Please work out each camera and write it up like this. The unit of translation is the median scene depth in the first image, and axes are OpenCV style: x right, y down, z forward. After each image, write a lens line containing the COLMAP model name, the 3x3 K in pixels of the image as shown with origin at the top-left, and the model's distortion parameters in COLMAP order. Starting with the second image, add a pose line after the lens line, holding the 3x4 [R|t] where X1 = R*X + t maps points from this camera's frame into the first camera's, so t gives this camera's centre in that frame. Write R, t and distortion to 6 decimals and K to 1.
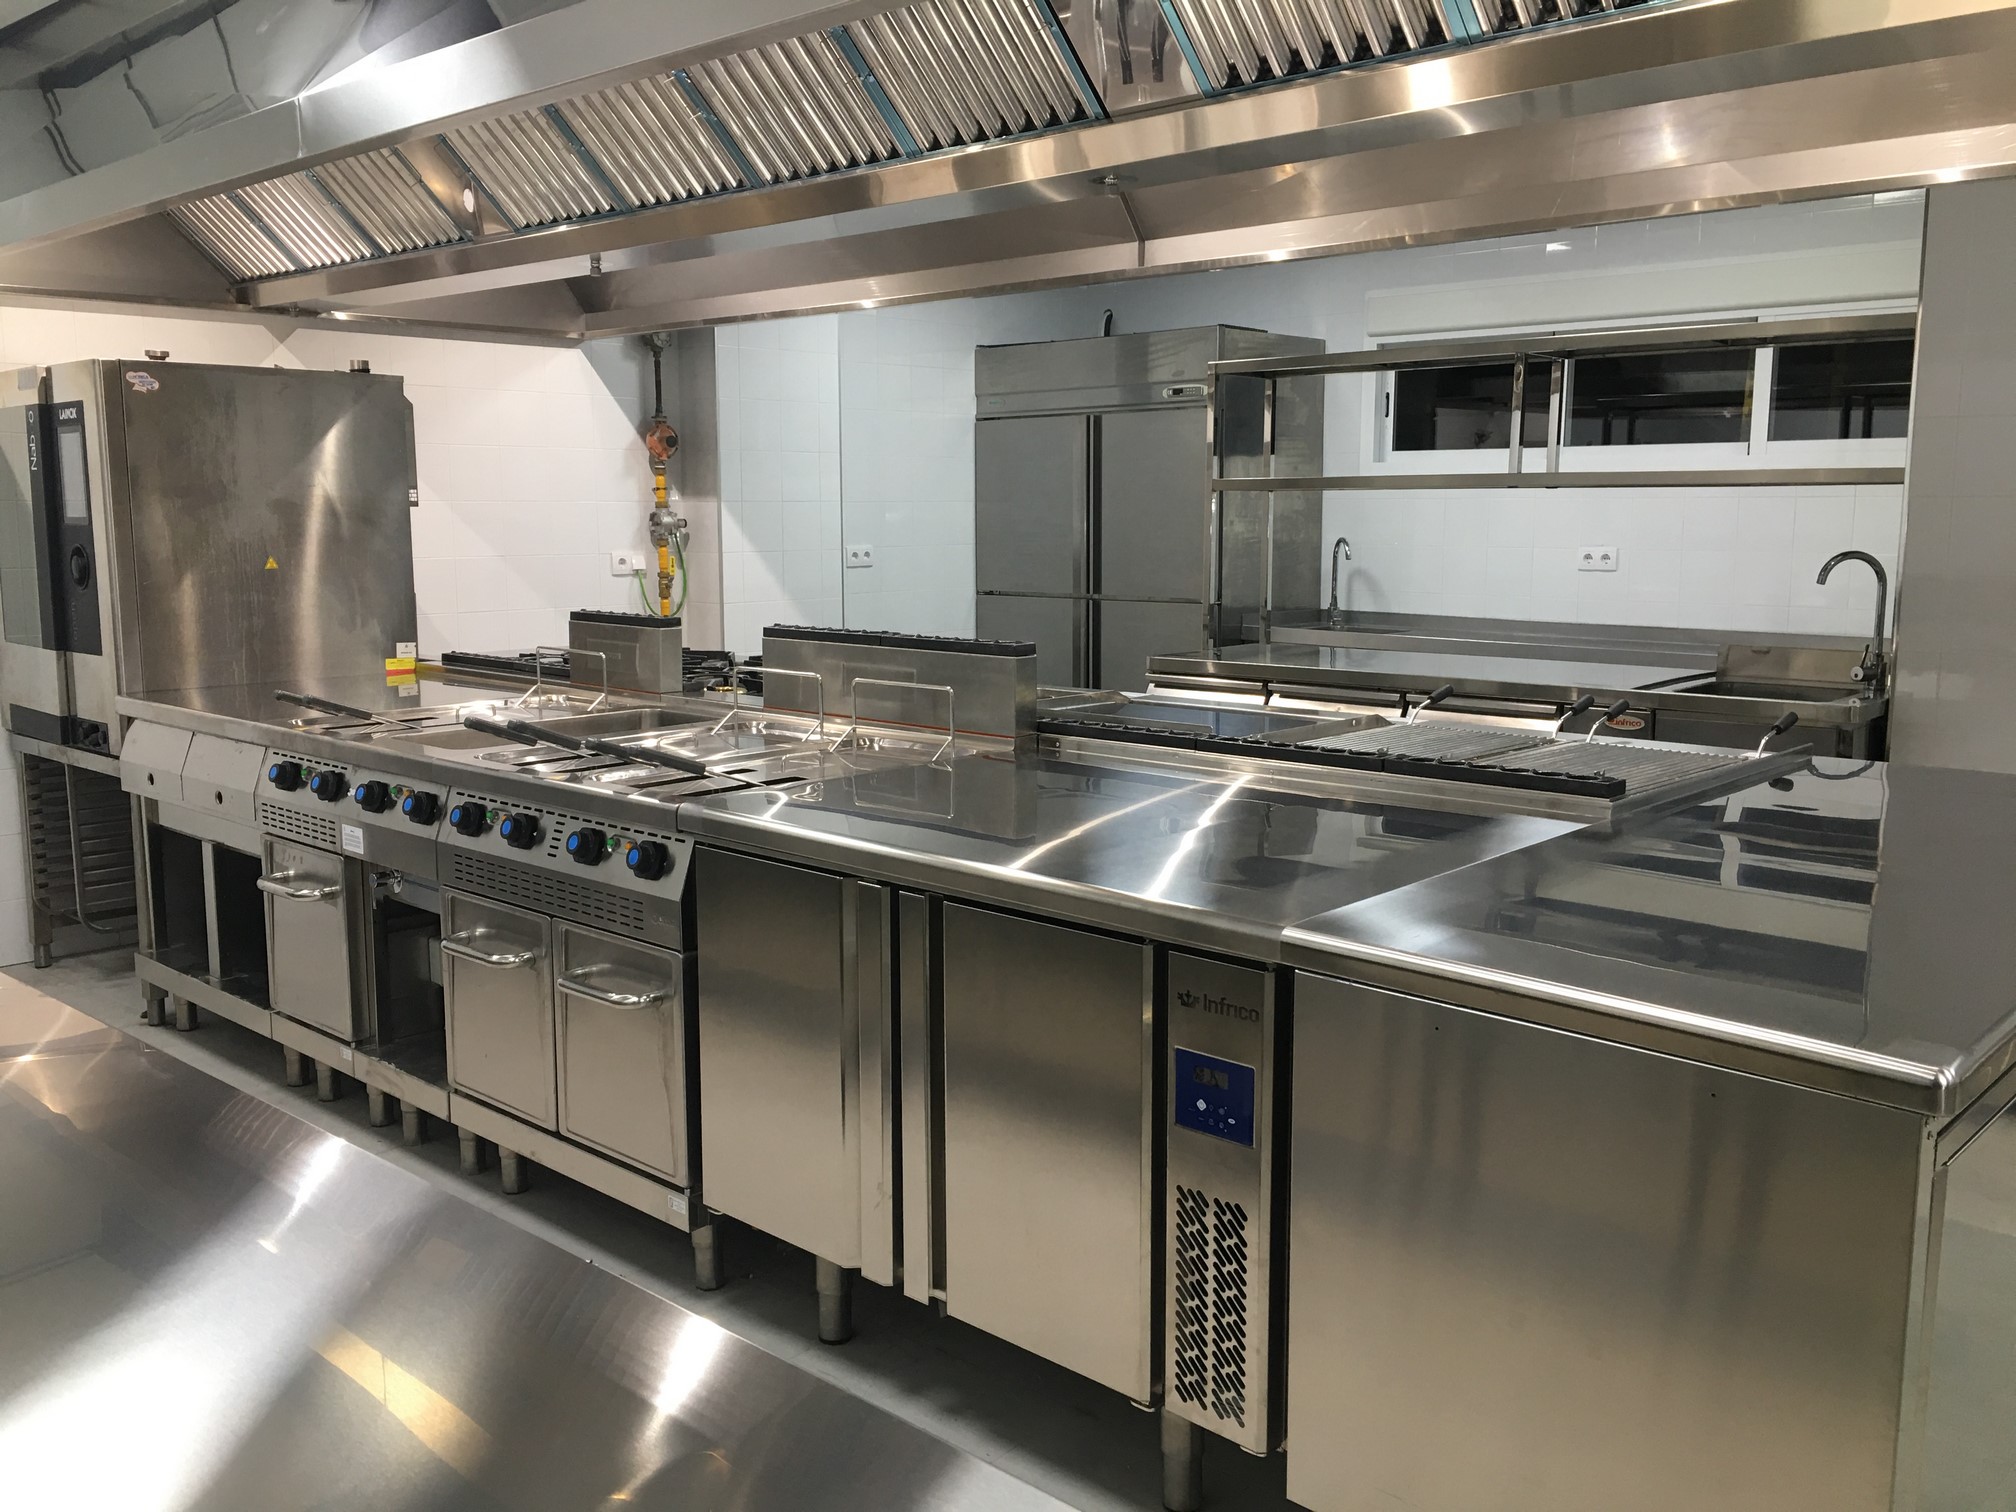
lens RADIAL K [[1716.2, 0, 1002.7], [0, 1716.2, 729.3], [0, 0, 1]] dist [0.095129, -0.135712]
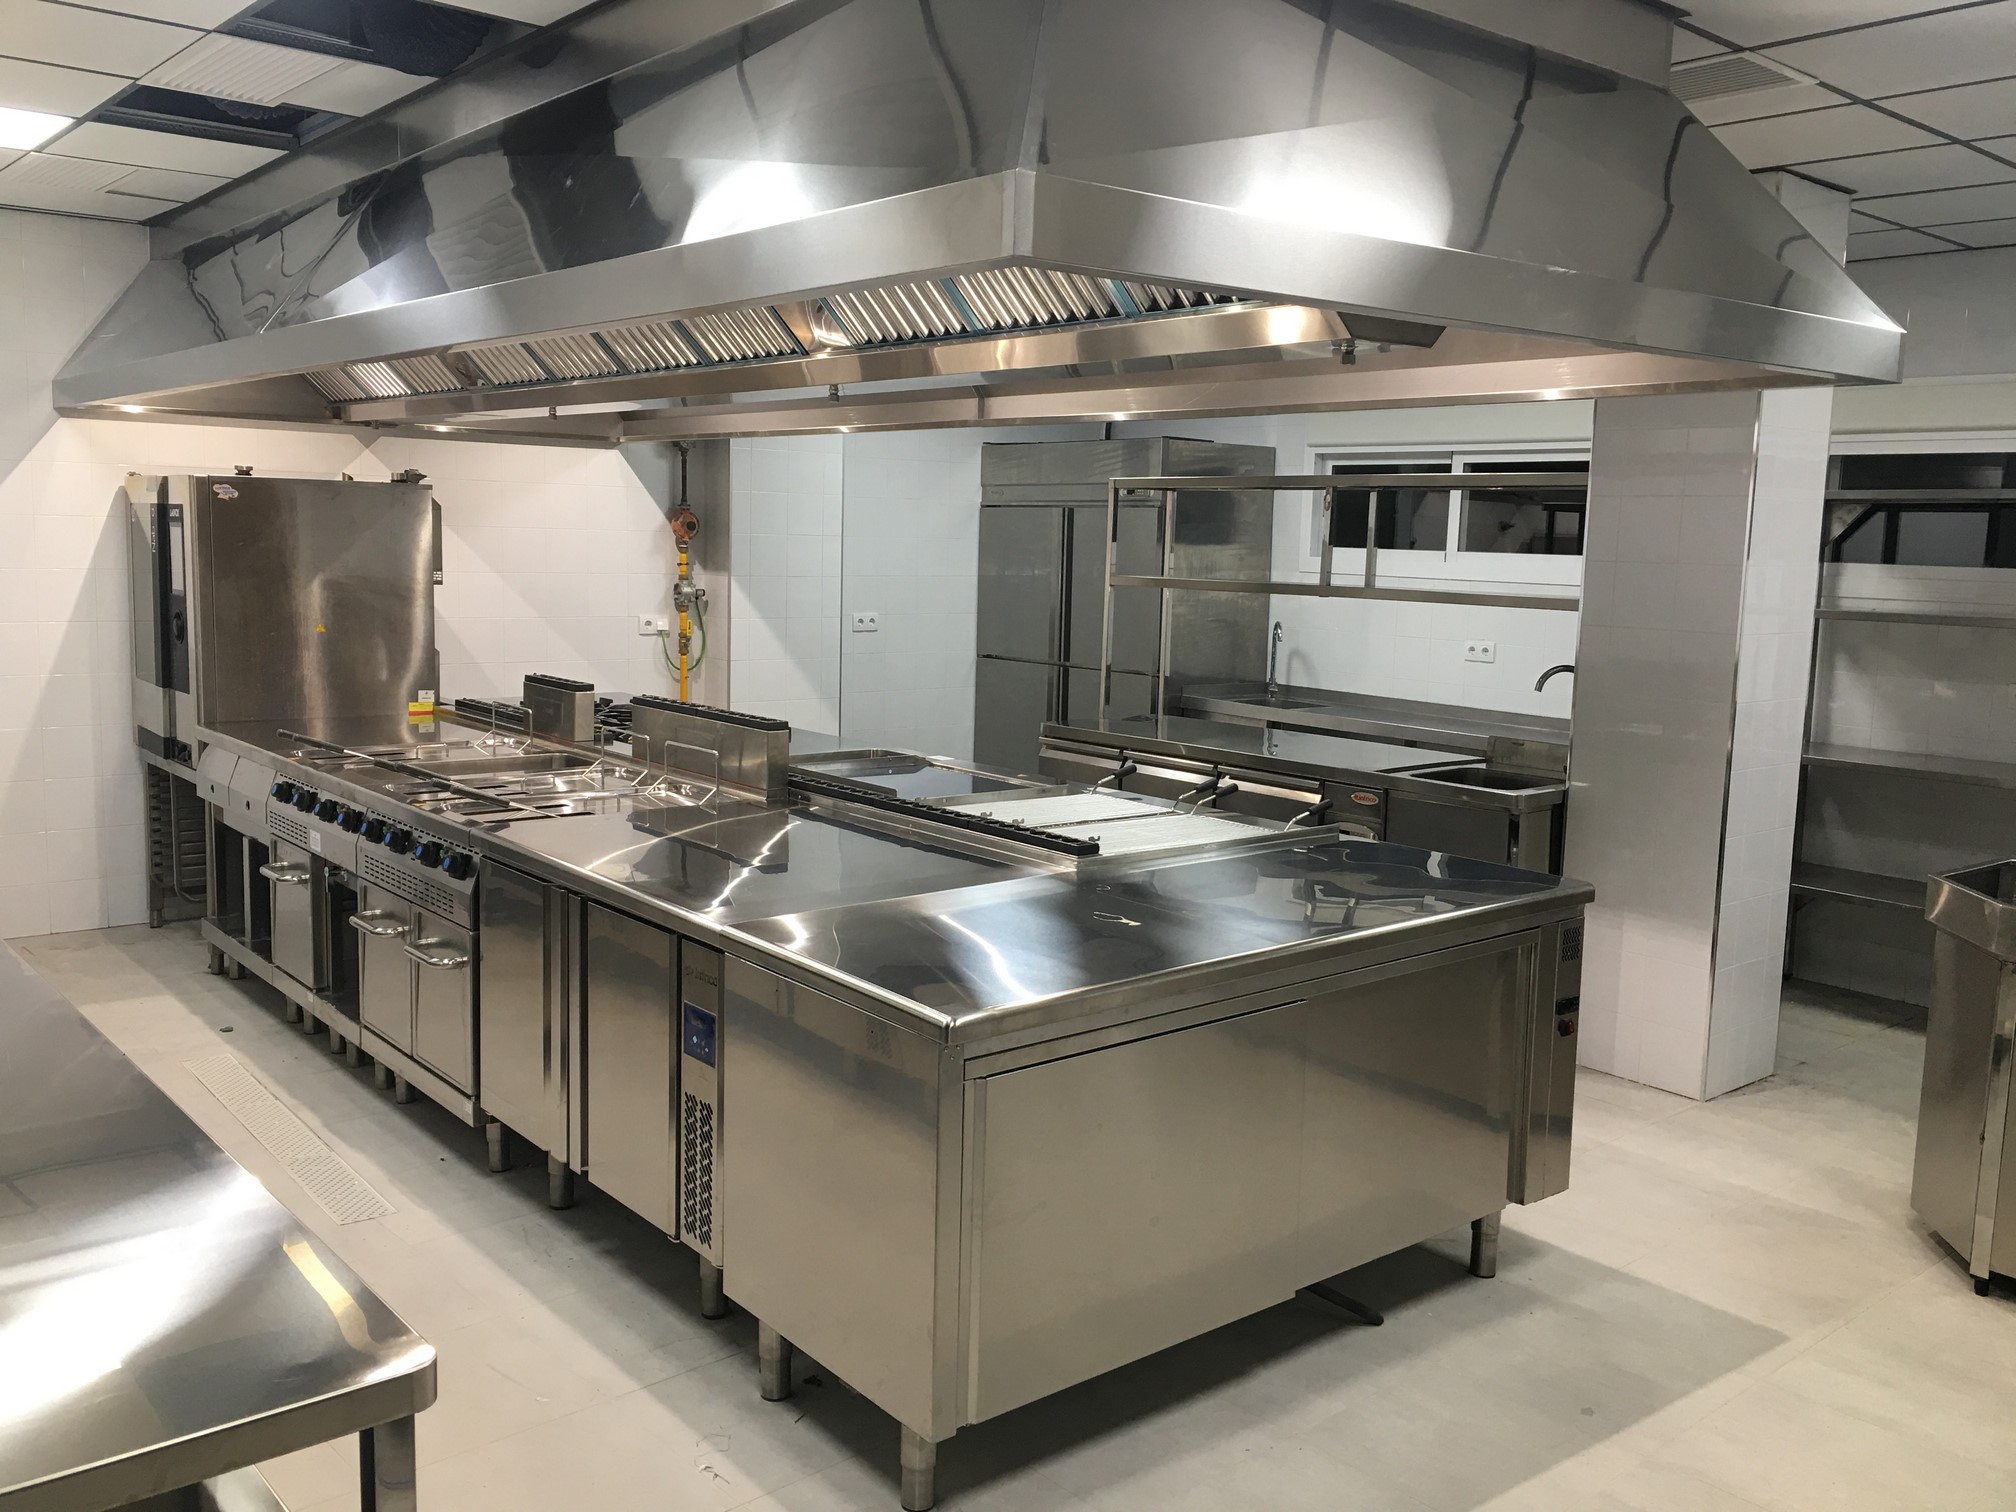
lens RADIAL K [[1705.6, 0, 1007.1], [0, 1705.6, 738.4], [0, 0, 1]] dist [0.081997, -0.095420]
pose [[0.990910, 0.043966, -0.127136, 0.258033], [-0.045678, 0.998900, -0.010588, -0.021595], [0.126530, 0.016299, 0.991829, -0.220433]]
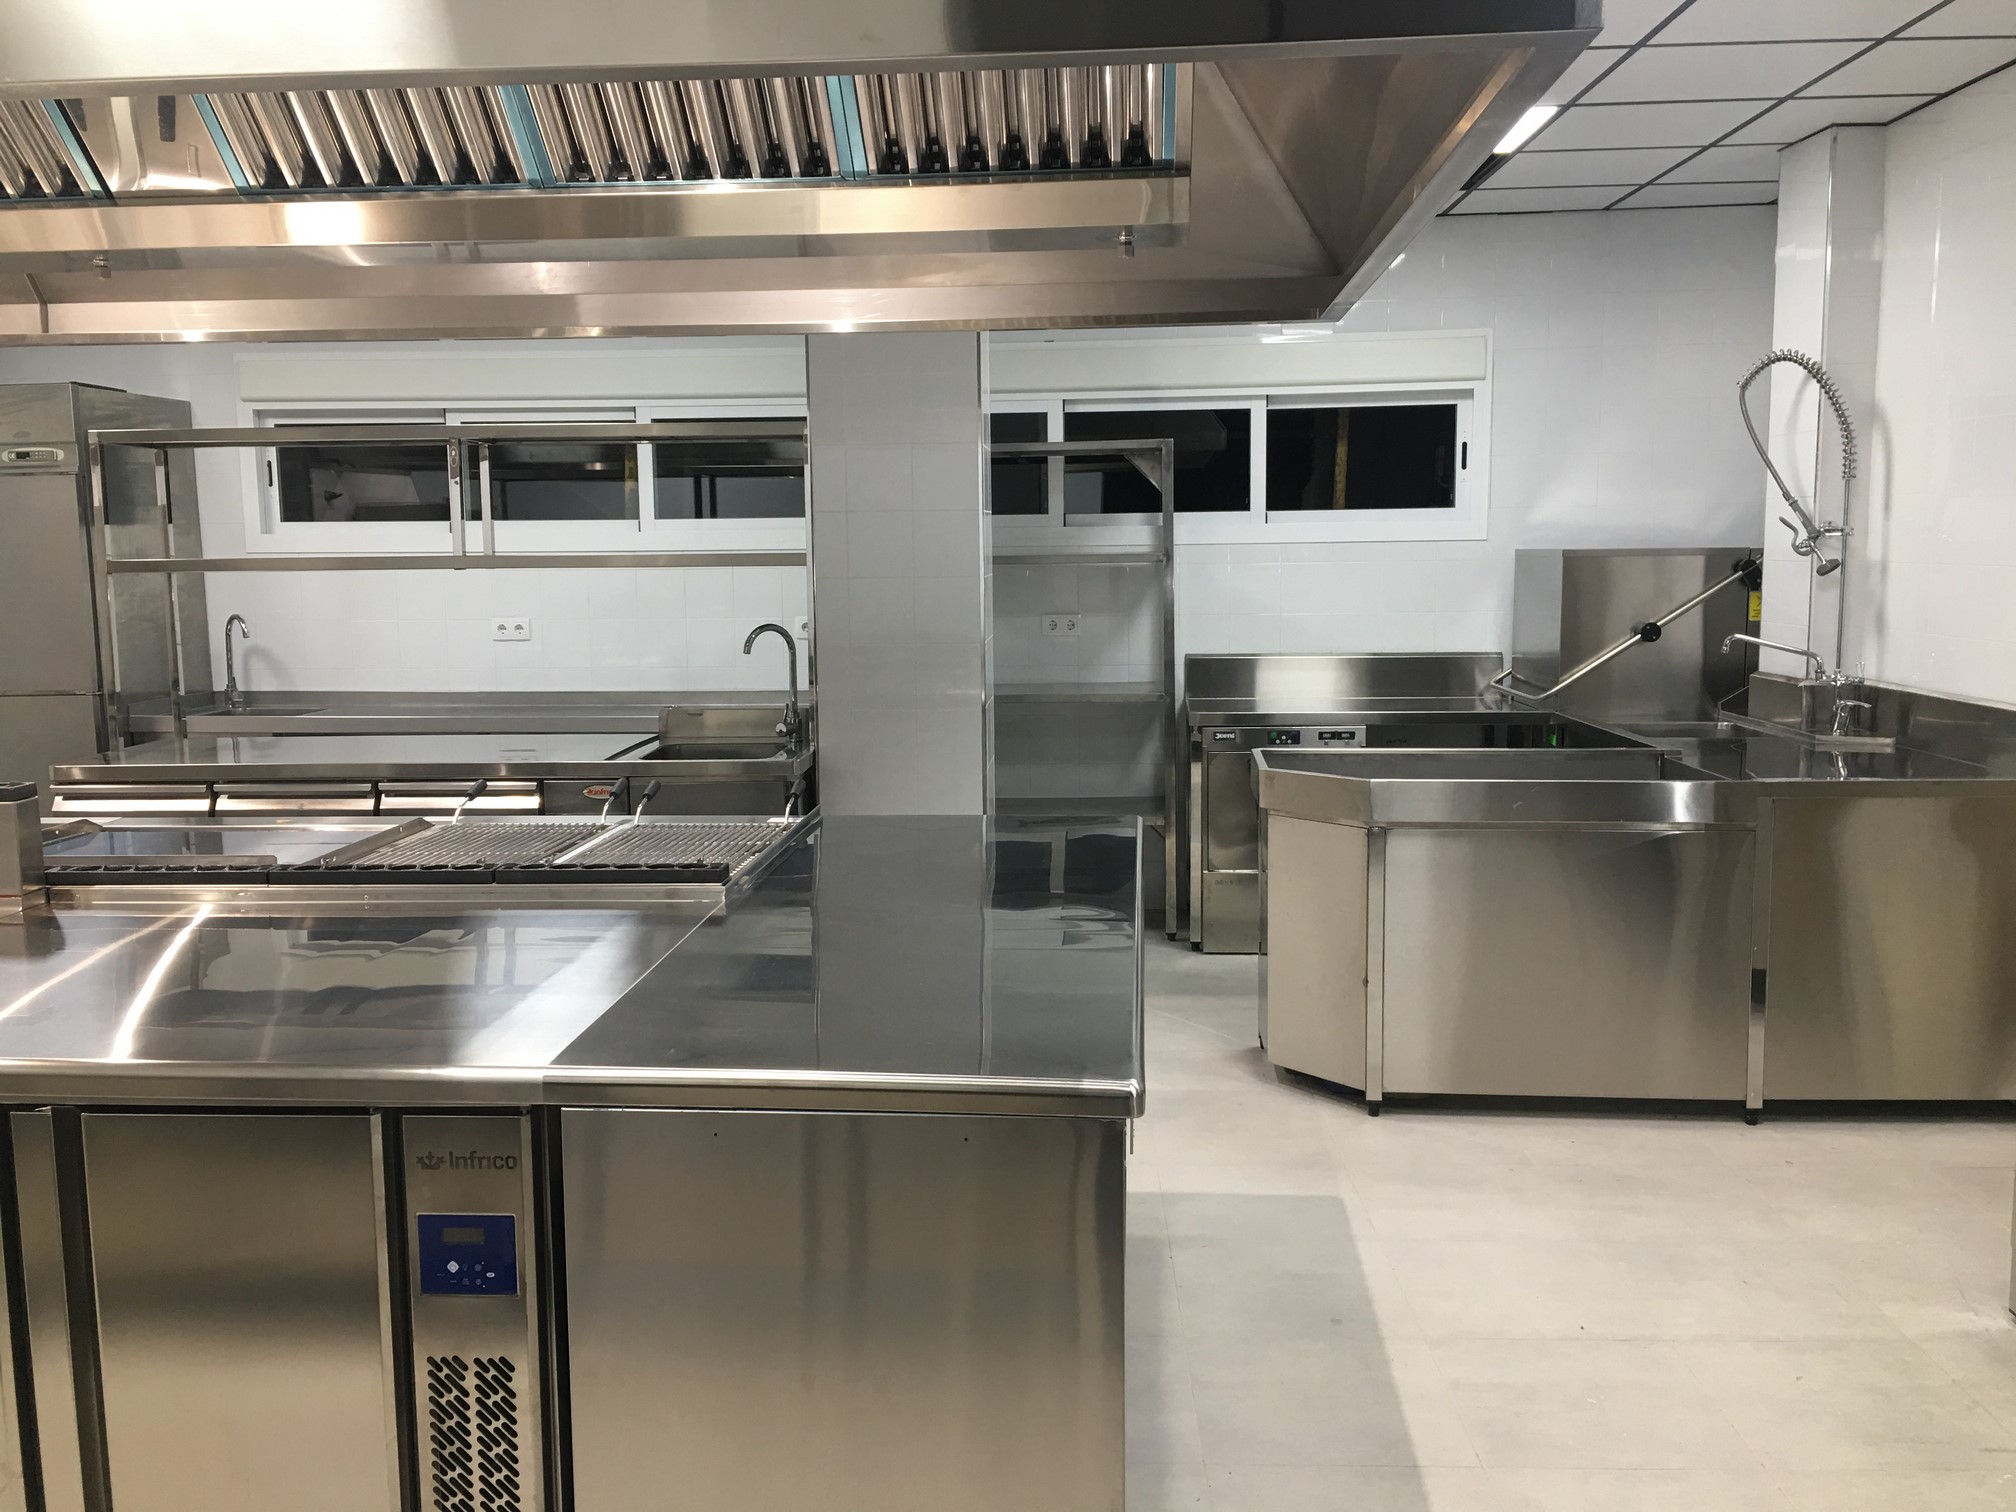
lens RADIAL K [[1716.2, 0, 1002.7], [0, 1716.2, 729.3], [0, 0, 1]] dist [0.095129, -0.135712]
pose [[0.782496, -0.079046, 0.617618, -0.099405], [0.094397, 0.995504, 0.007814, -0.027153], [-0.615459, 0.052187, 0.786439, 0.013034]]
